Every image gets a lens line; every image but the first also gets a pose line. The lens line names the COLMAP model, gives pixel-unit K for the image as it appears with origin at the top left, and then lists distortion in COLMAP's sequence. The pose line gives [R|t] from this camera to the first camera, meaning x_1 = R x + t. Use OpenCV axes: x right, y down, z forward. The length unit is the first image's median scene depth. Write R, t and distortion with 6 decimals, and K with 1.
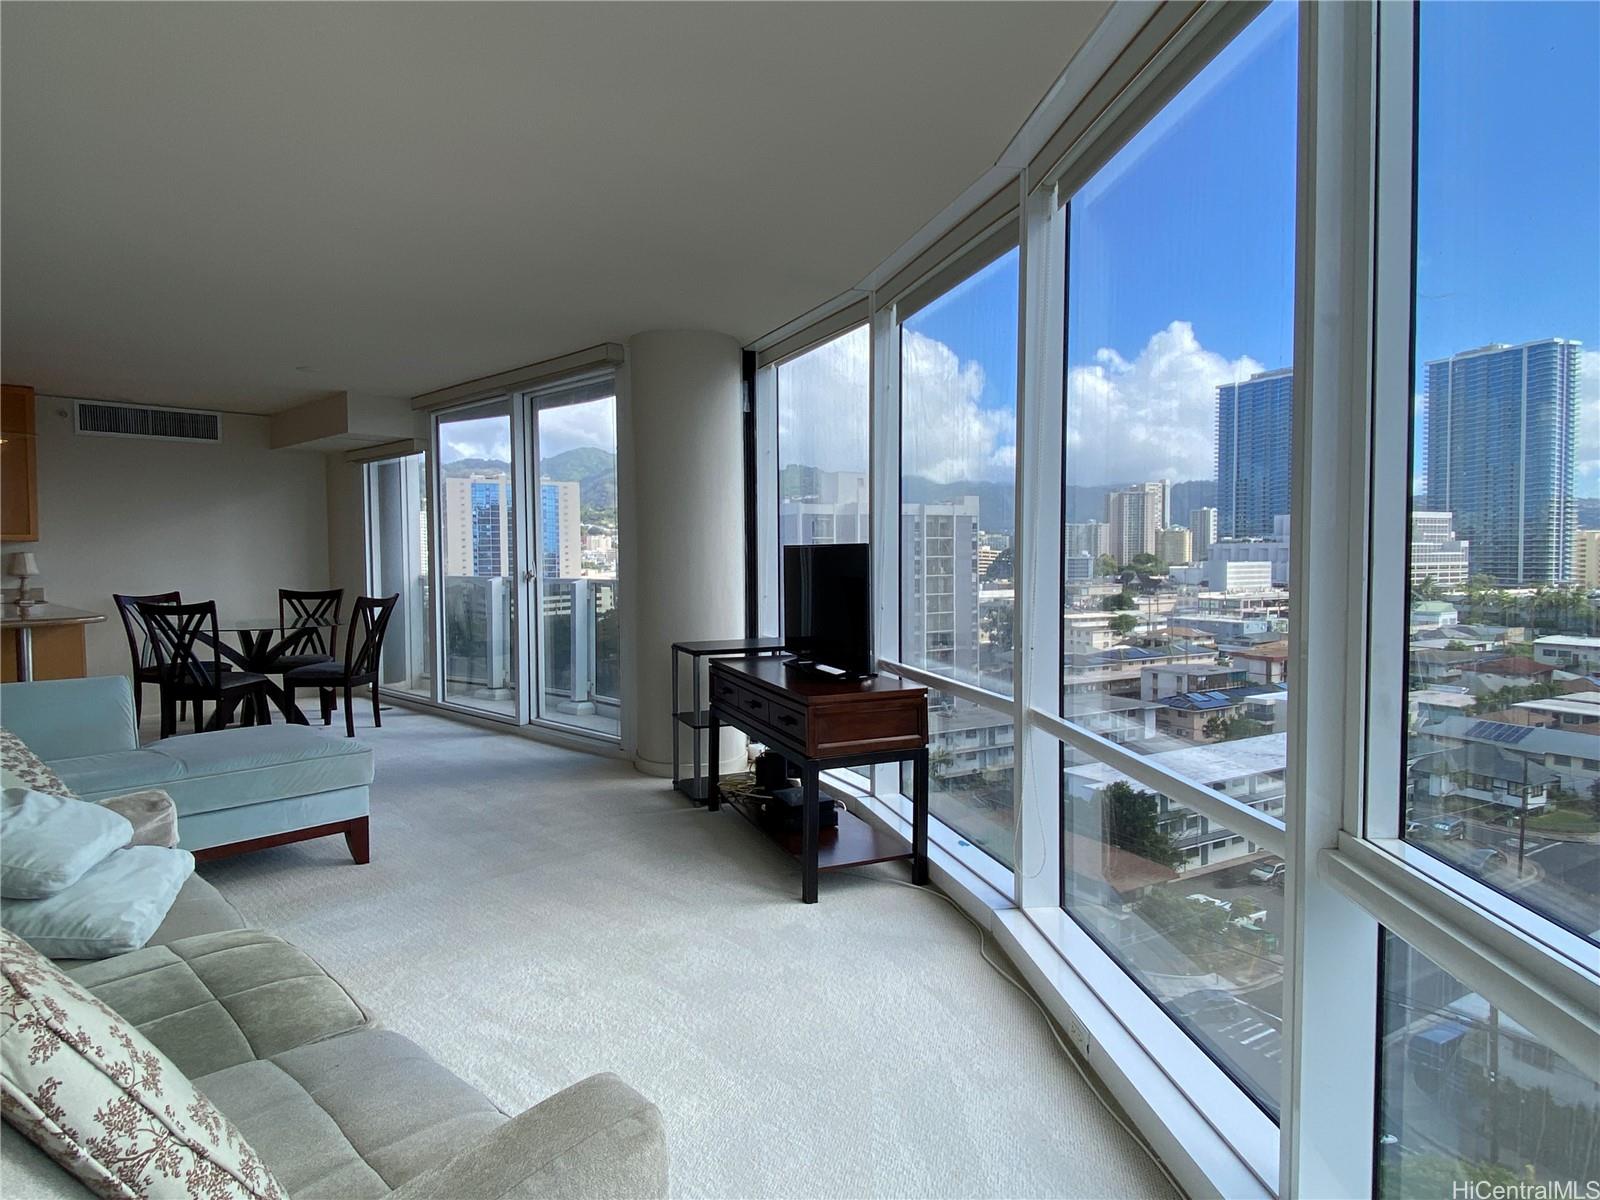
lens RADIAL K [[922.6, 0, 796.6], [0, 922.6, 595.9], [0, 0, 1]] dist [0.078120, -0.083011]
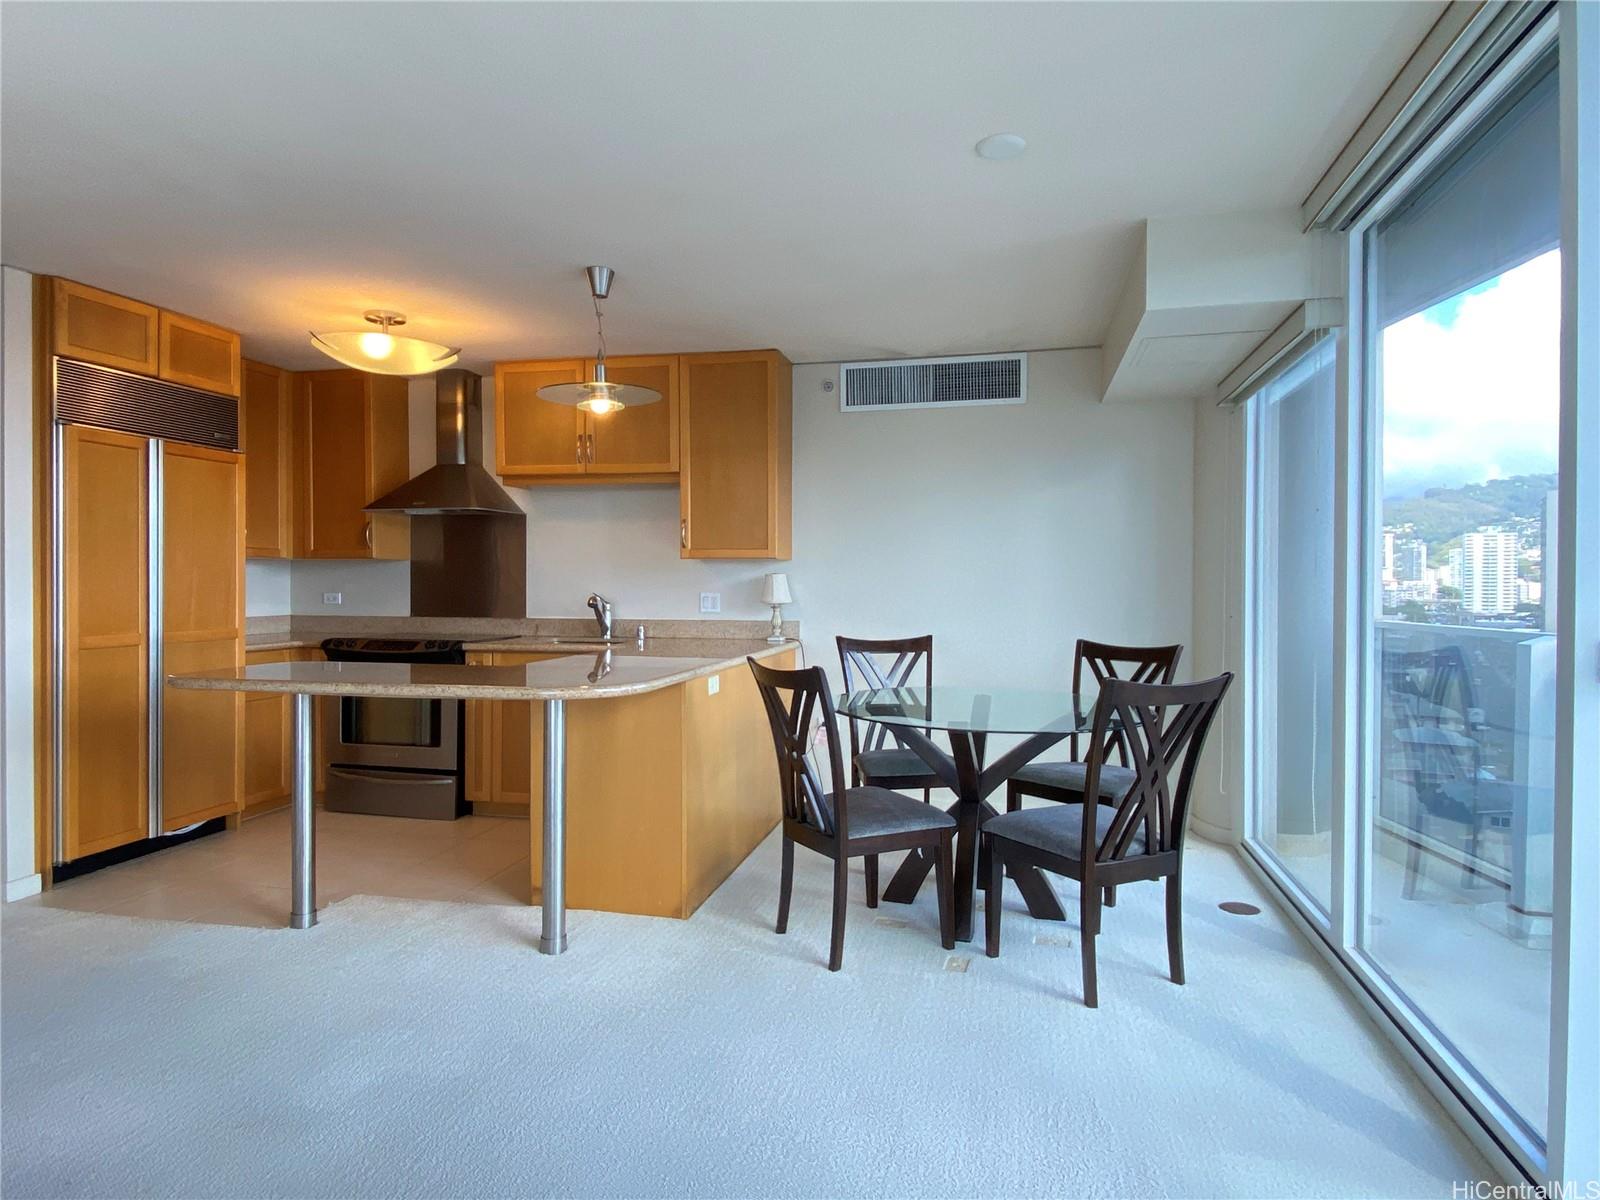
lens RADIAL K [[922.6, 0, 796.6], [0, 922.6, 595.9], [0, 0, 1]] dist [0.078120, -0.083011]
pose [[0.511680, 0.019710, -0.858950, -0.254840], [-0.045265, 0.998967, -0.004042, -0.038655], [0.857983, 0.040949, 0.512043, 0.926028]]
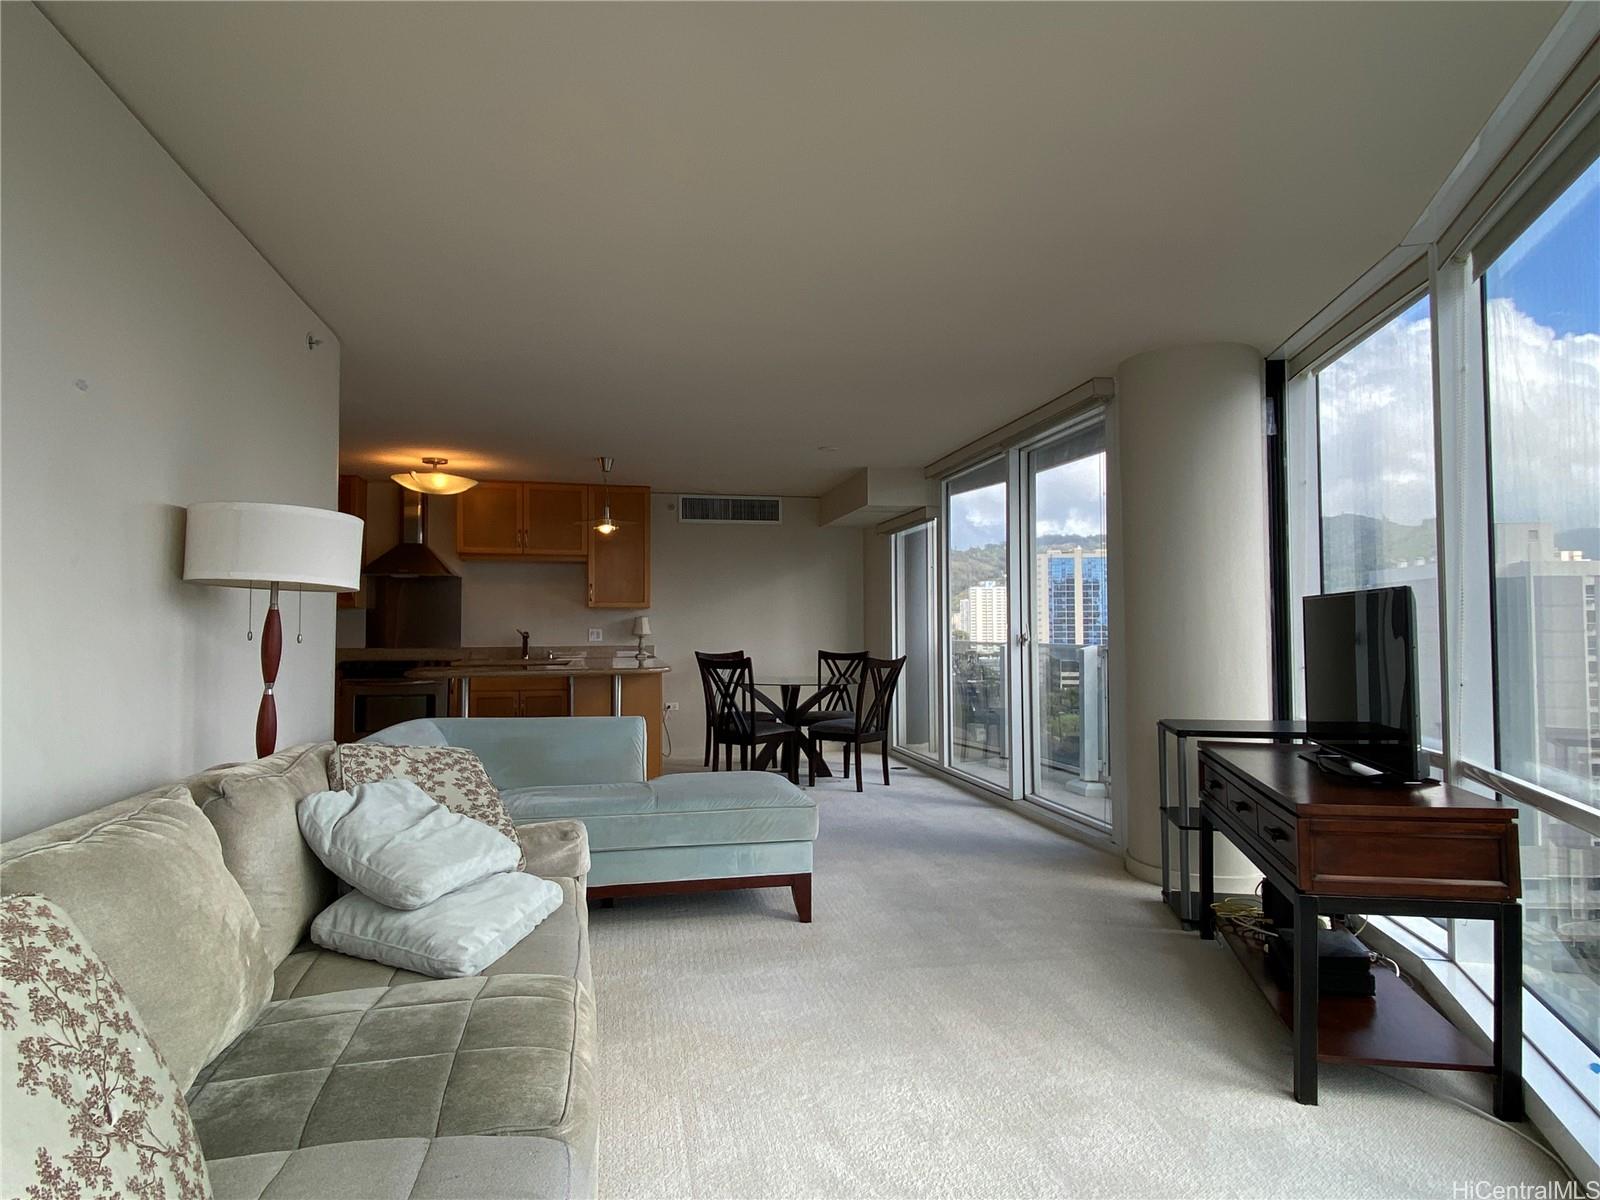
lens RADIAL K [[922.6, 0, 796.6], [0, 922.6, 595.9], [0, 0, 1]] dist [0.078120, -0.083011]
pose [[0.824379, -0.016207, -0.565806, 0.076553], [-0.028289, 0.997161, -0.069781, 0.009018], [0.565331, 0.073532, 0.821580, 0.134743]]
